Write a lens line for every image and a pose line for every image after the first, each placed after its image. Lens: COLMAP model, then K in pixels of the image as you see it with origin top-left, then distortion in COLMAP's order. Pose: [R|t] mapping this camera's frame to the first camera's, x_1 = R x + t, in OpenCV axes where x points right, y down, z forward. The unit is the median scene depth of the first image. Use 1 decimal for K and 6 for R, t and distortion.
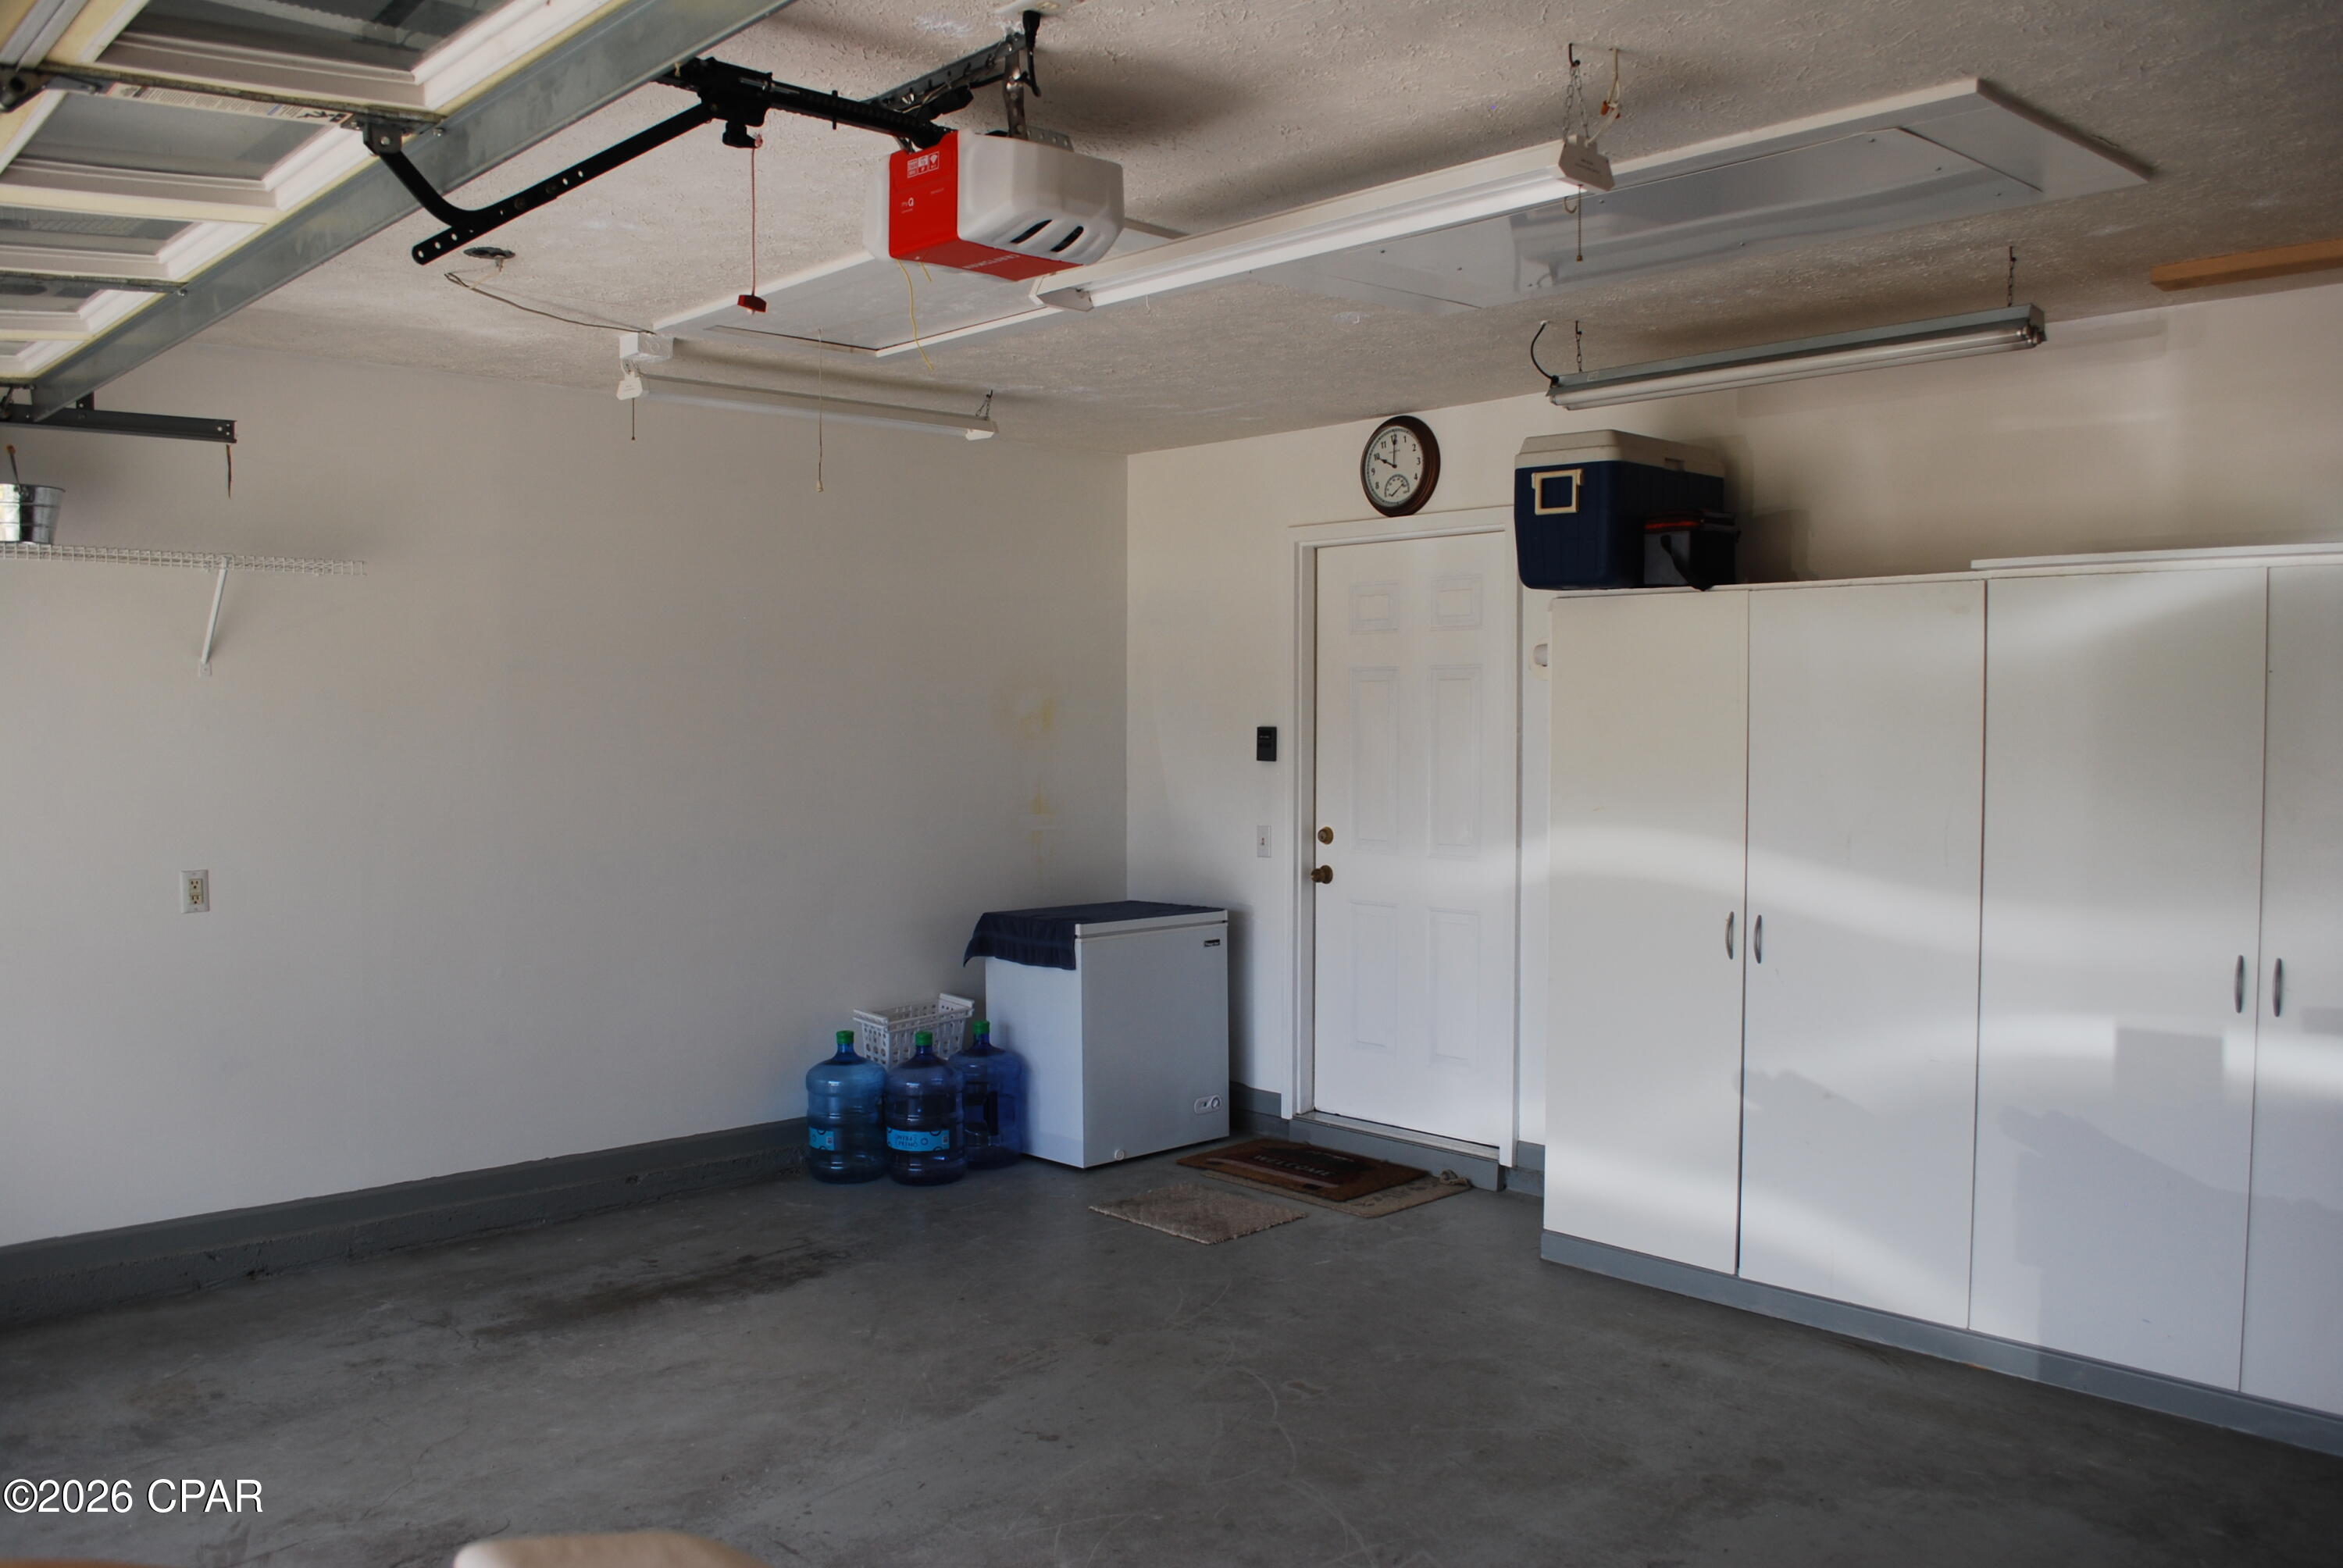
lens RADIAL K [[1859.5, 0, 1178.0], [0, 1859.5, 788.7], [0, 0, 1]] dist [-0.085122, 0.007523]
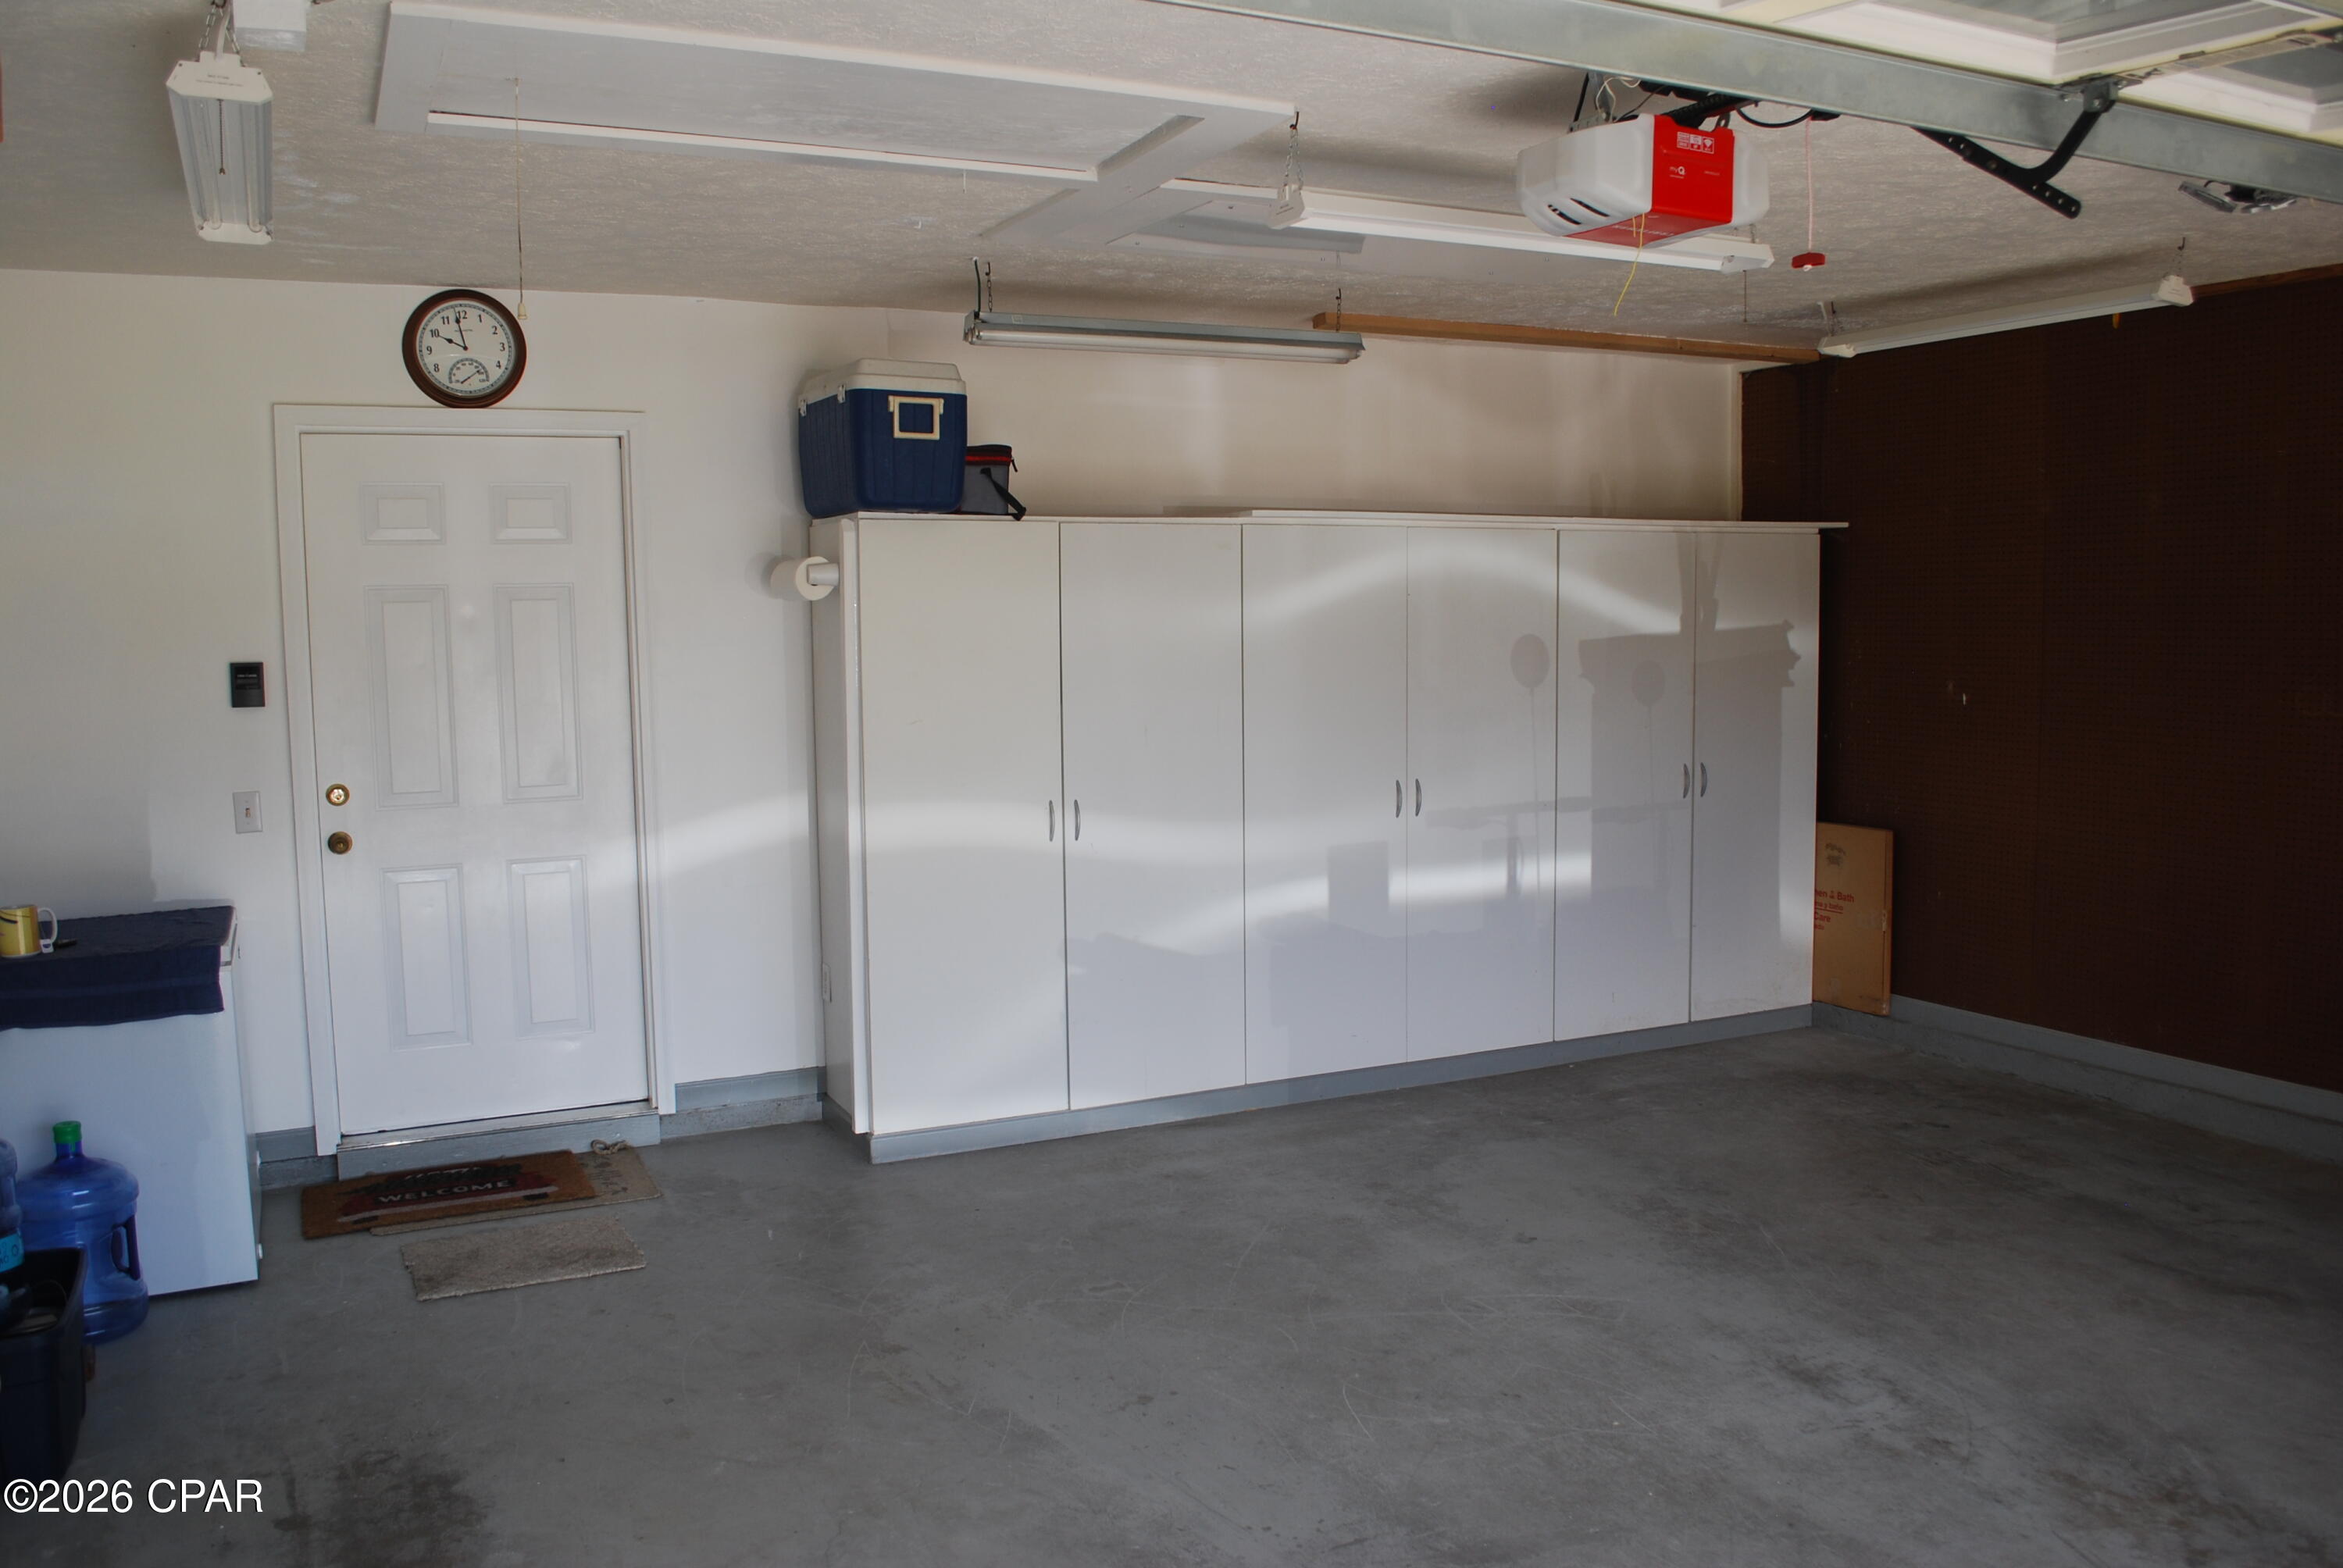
lens RADIAL K [[1859.5, 0, 1178.0], [0, 1859.5, 788.7], [0, 0, 1]] dist [-0.085122, 0.007523]
pose [[0.289362, -0.093962, 0.952597, -0.846212], [0.052622, 0.995227, 0.082182, -0.034637], [-0.955772, 0.026347, 0.292925, 0.625815]]
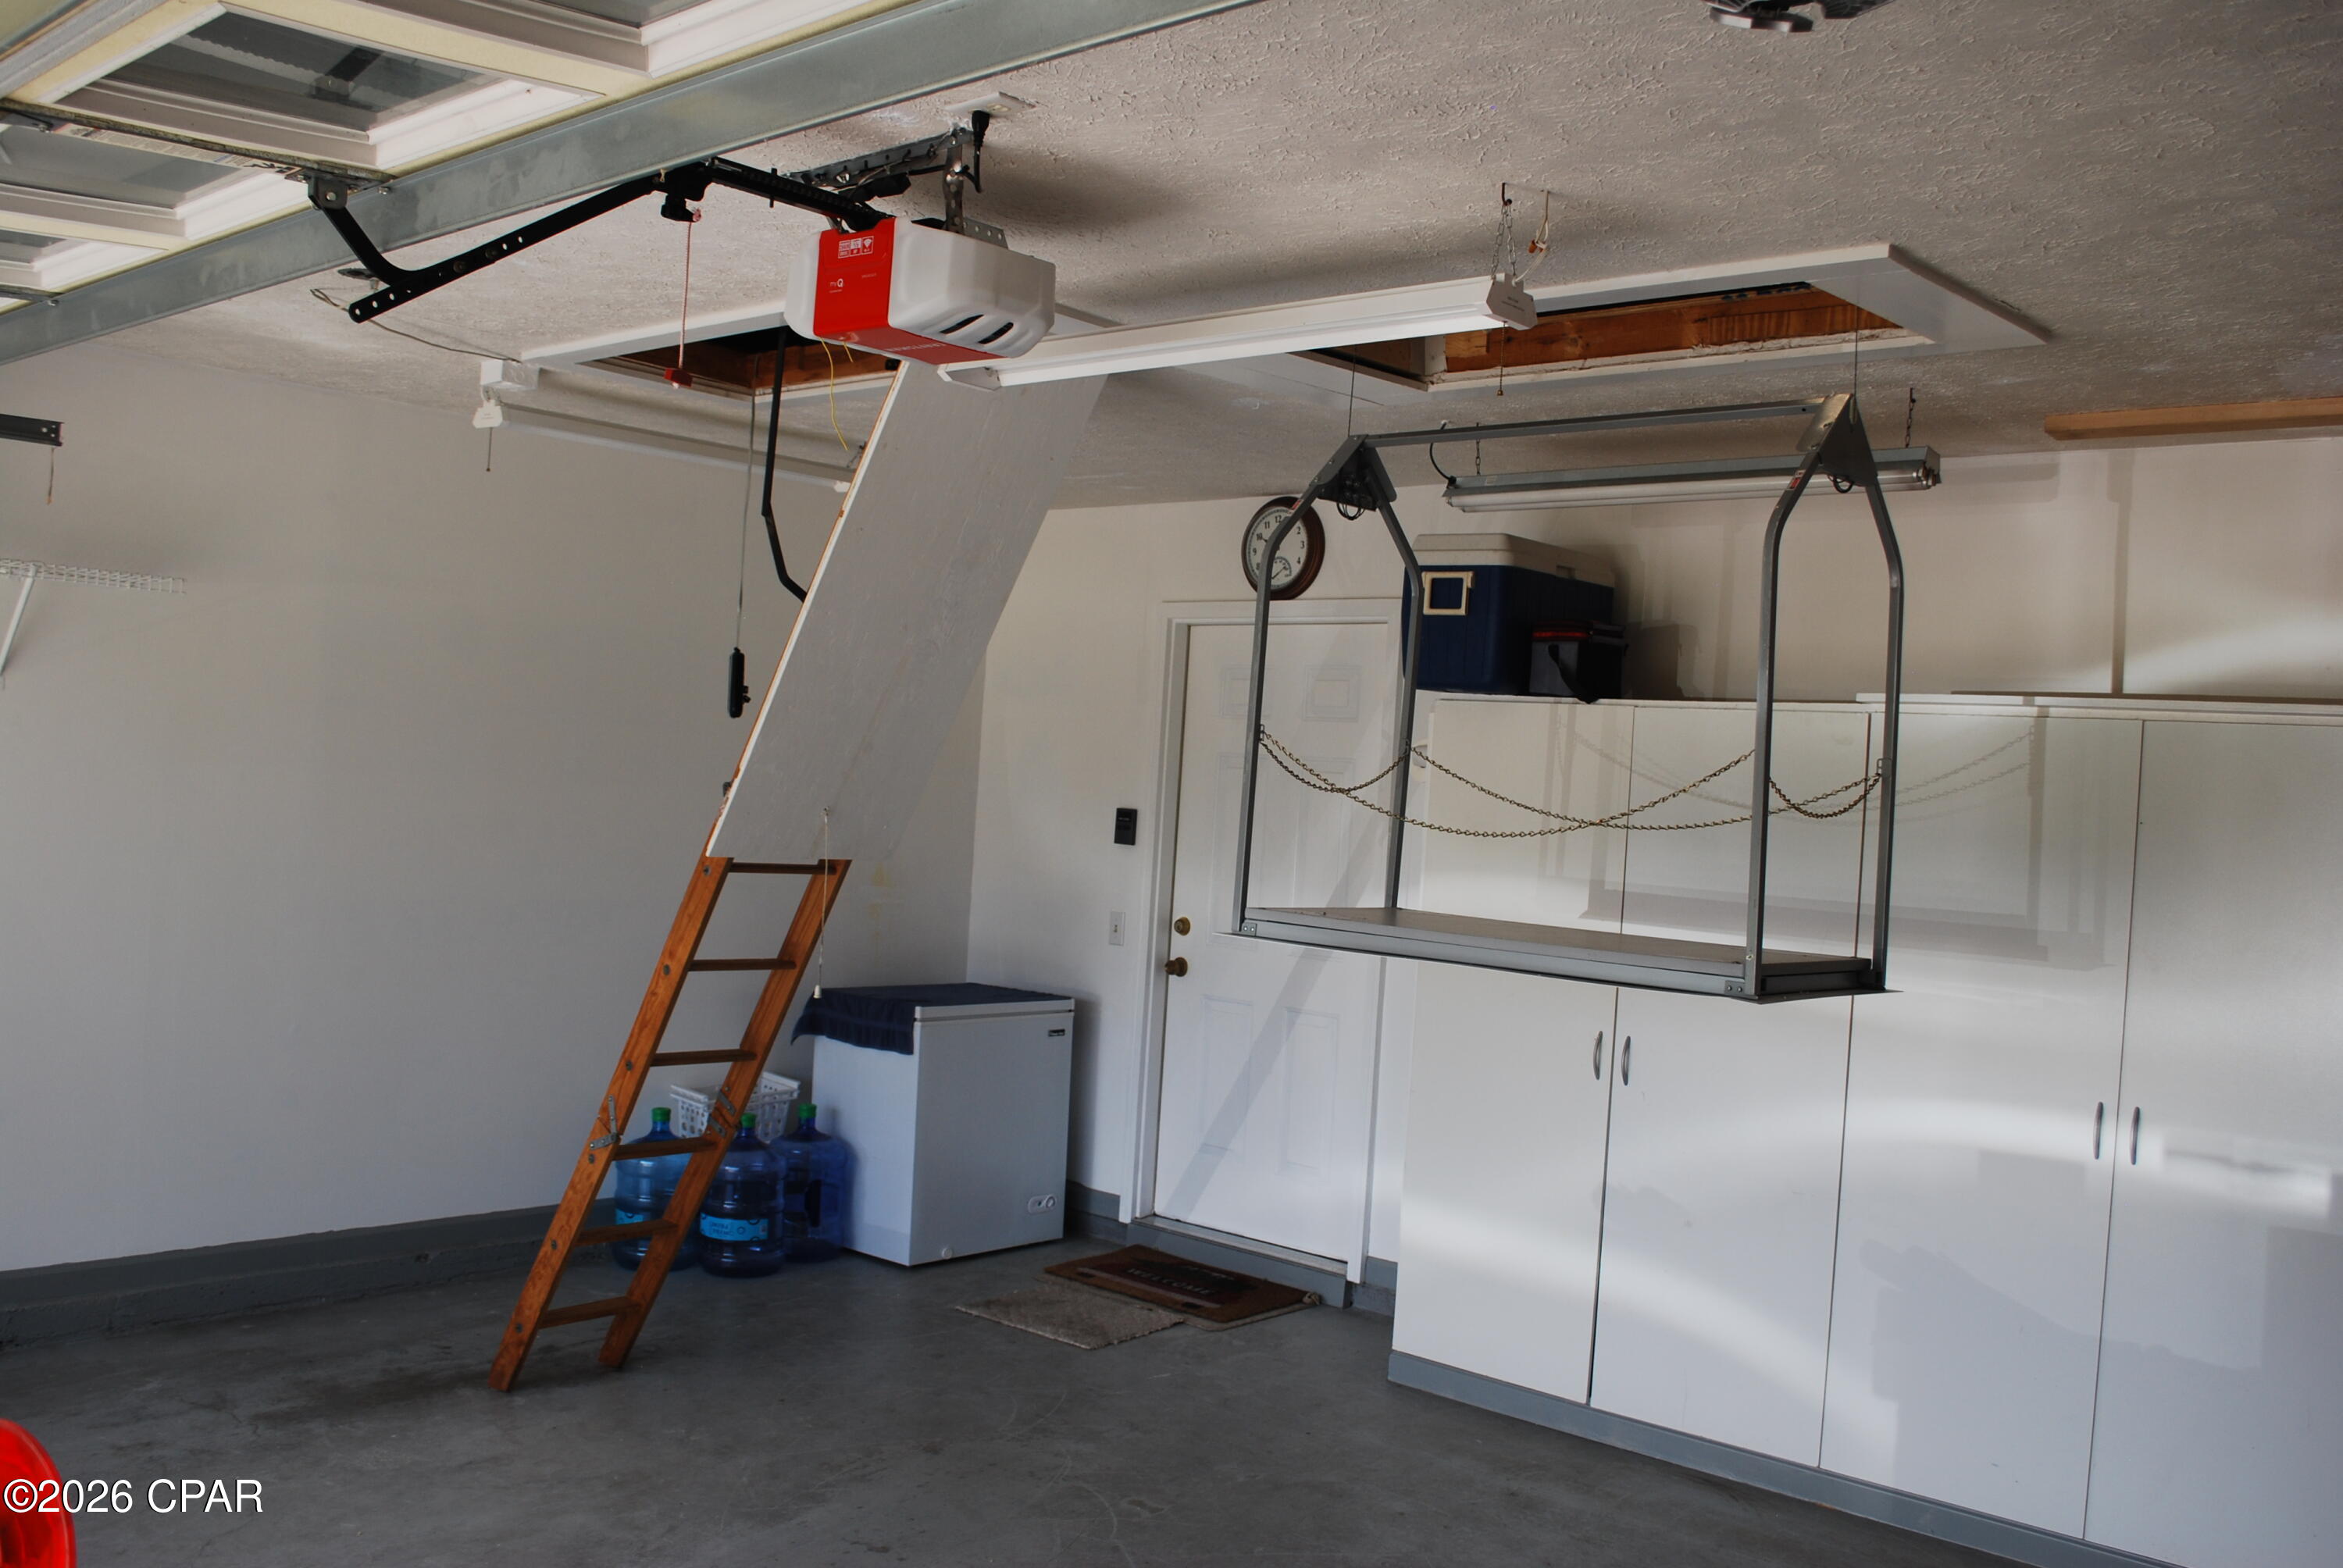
lens RADIAL K [[2024.6, 0, 1182.4], [0, 2024.6, 781.3], [0, 0, 1]] dist [-0.079005, 0.008319]
pose [[0.994101, 0.060302, 0.090144, -0.027676], [-0.056930, 0.997596, -0.039524, -0.011801], [-0.092310, 0.034158, 0.995144, -0.055078]]
